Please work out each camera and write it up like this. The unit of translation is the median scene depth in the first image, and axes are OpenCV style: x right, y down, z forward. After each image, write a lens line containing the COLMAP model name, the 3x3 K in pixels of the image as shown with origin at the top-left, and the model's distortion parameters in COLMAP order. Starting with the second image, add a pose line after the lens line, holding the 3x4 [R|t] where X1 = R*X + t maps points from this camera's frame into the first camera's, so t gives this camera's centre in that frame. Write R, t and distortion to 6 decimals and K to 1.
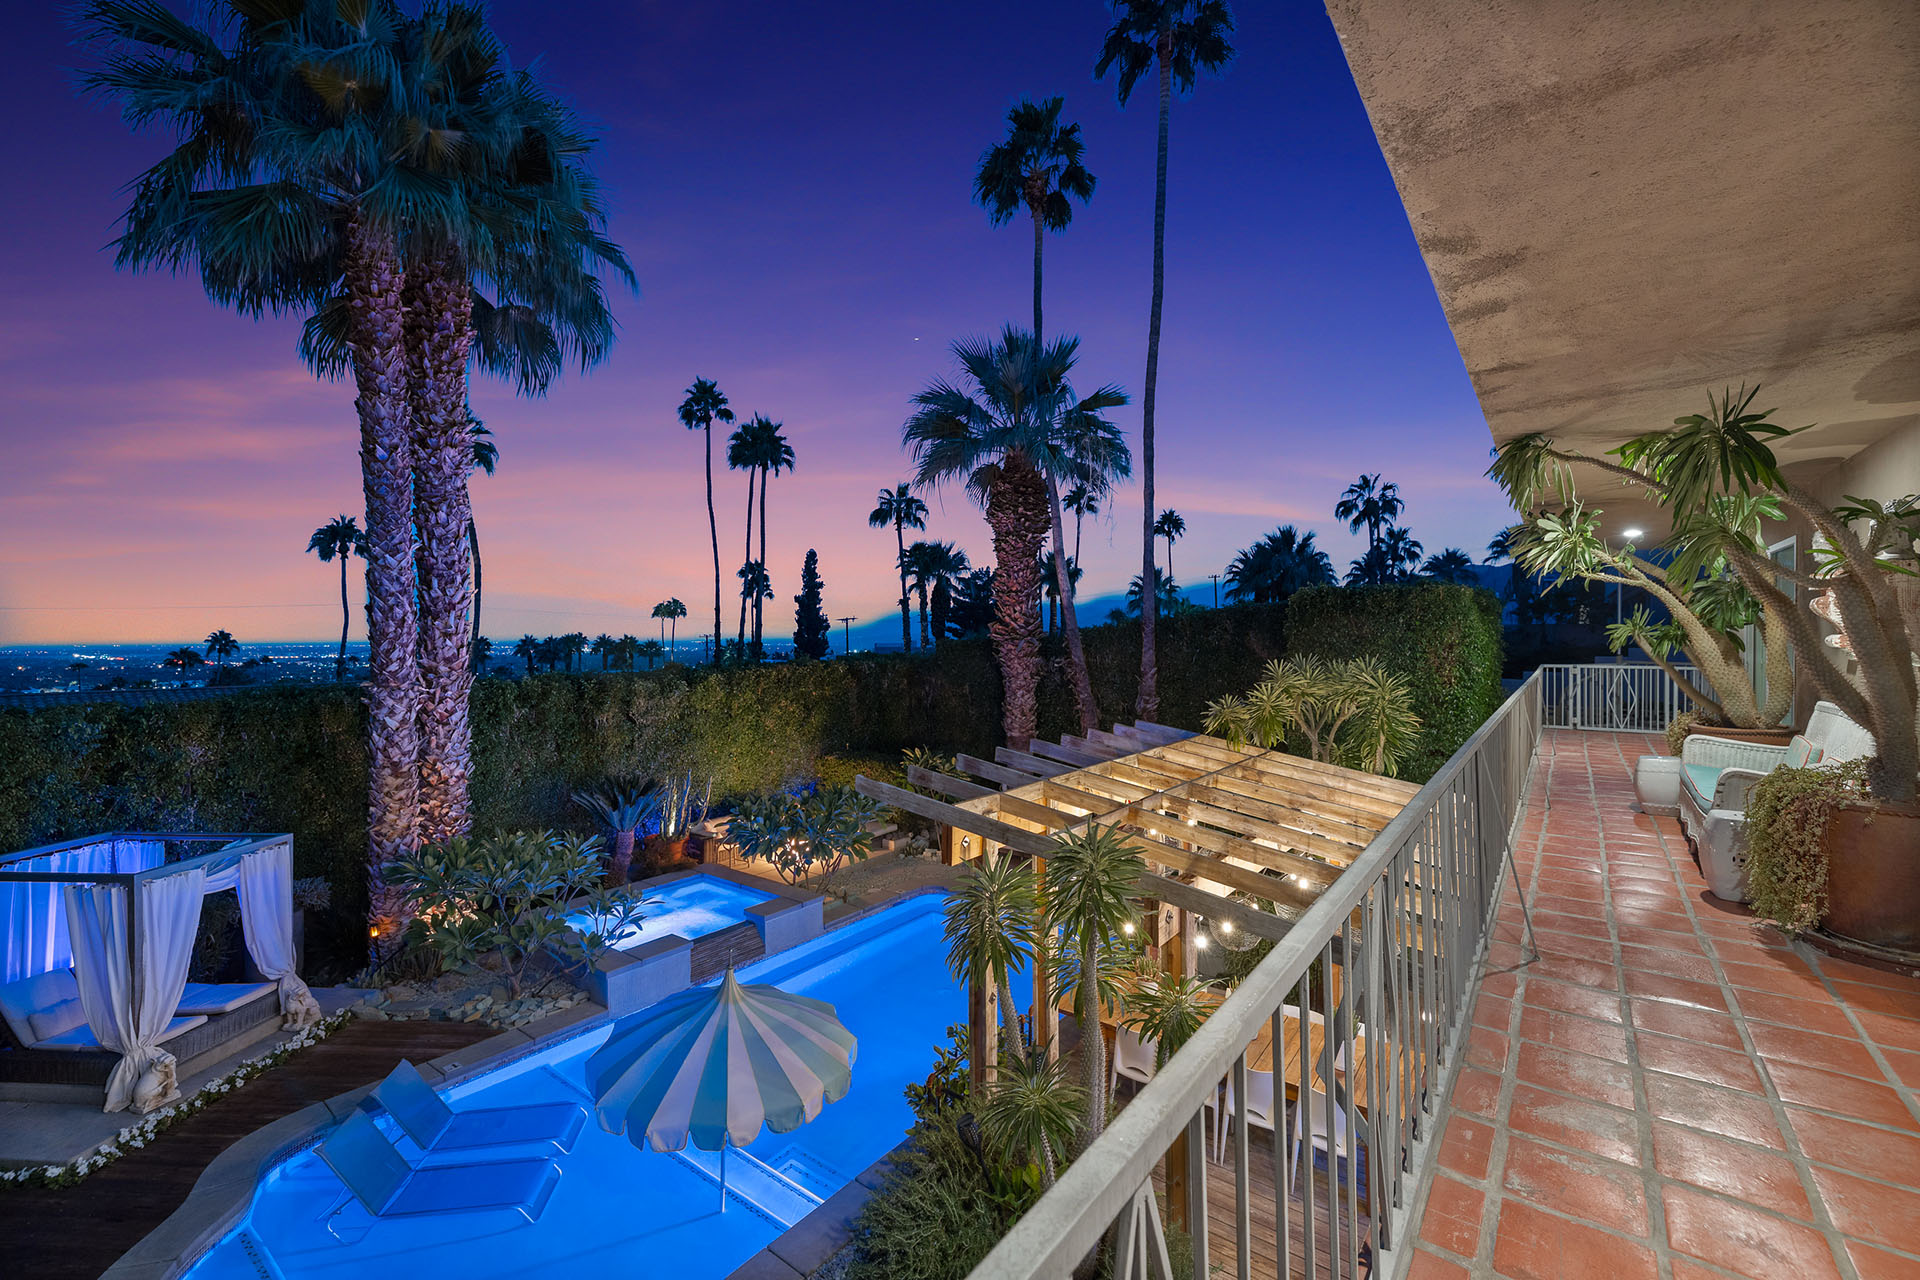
lens RADIAL K [[804.2, 0, 957.3], [0, 804.2, 640.4], [0, 0, 1]] dist [0.000227, -0.000579]
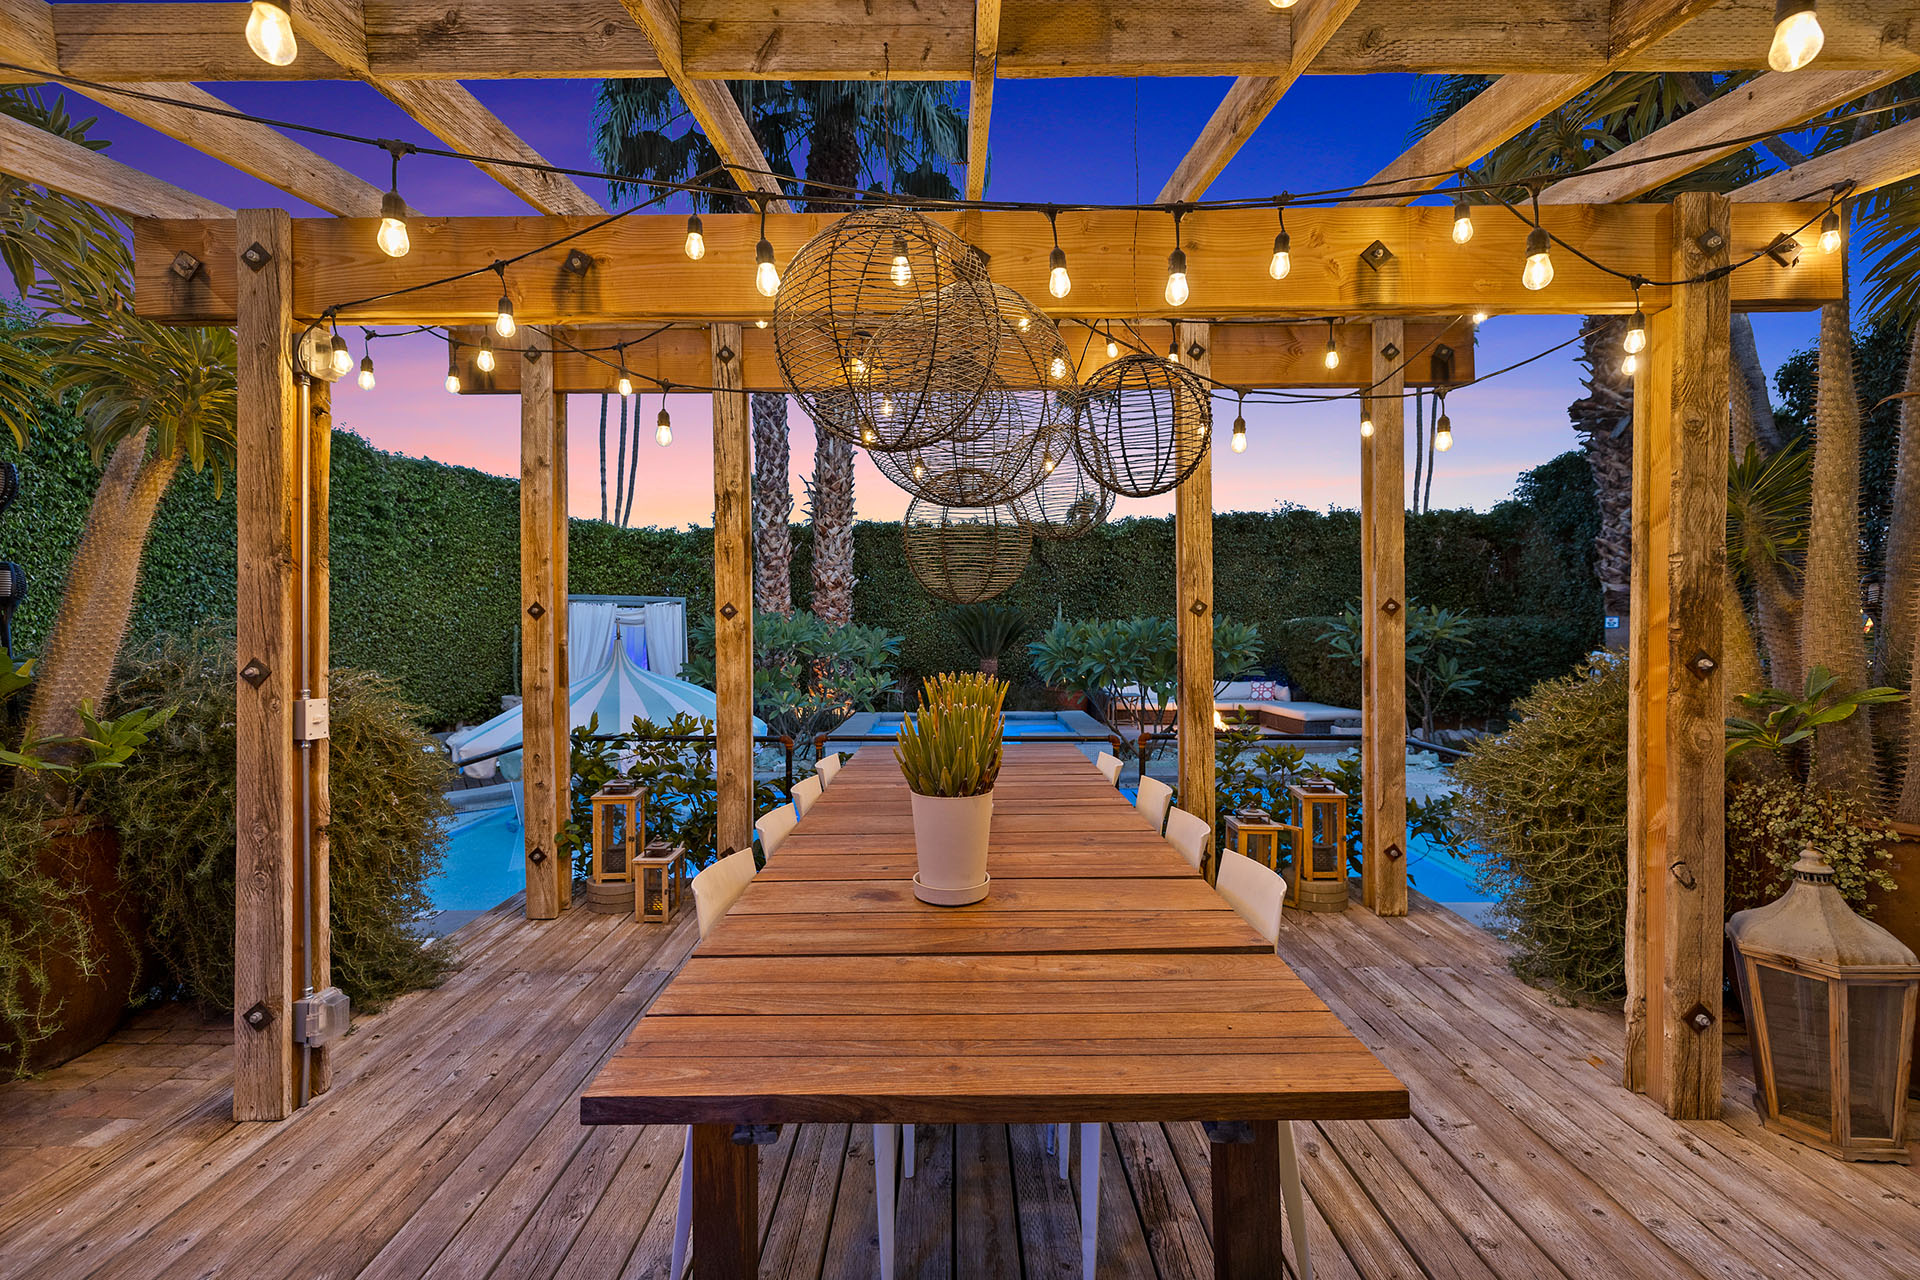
lens RADIAL K [[804.2, 0, 957.3], [0, 804.2, 640.4], [0, 0, 1]] dist [0.000227, -0.000579]
pose [[0.606542, 0.011600, -0.794967, 0.398543], [-0.000090, 0.999895, 0.014522, 0.238356], [0.795052, -0.008737, 0.606479, 0.456158]]
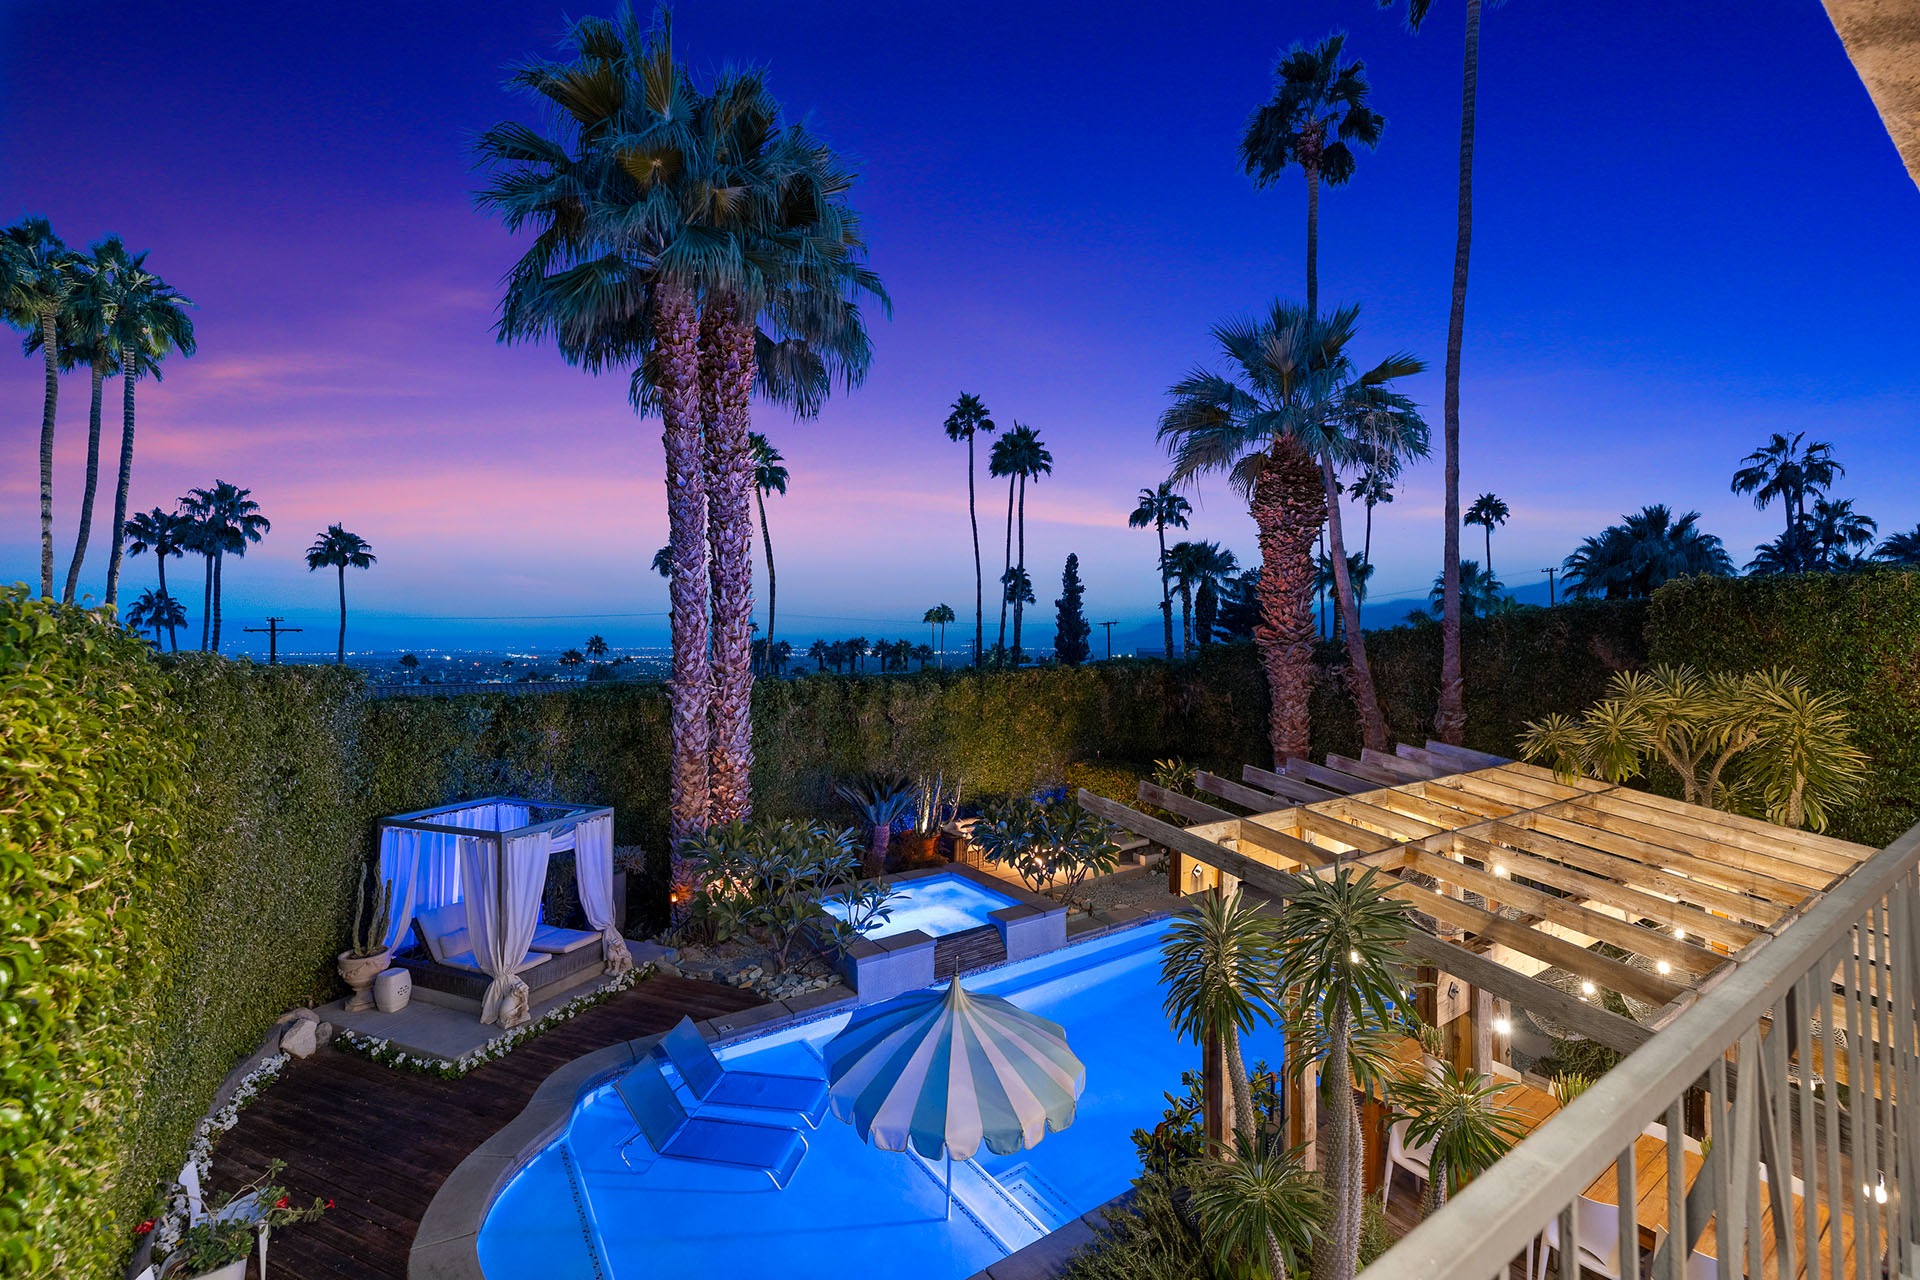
lens RADIAL K [[807.9, 0, 955.6], [0, 807.9, 640.4], [0, 0, 1]] dist [0.000372, 0.000205]
pose [[0.947207, 0.001486, -0.320620, 0.021811], [-0.003224, 0.999983, -0.004890, -0.000213], [0.320607, 0.005666, 0.947195, 0.031781]]
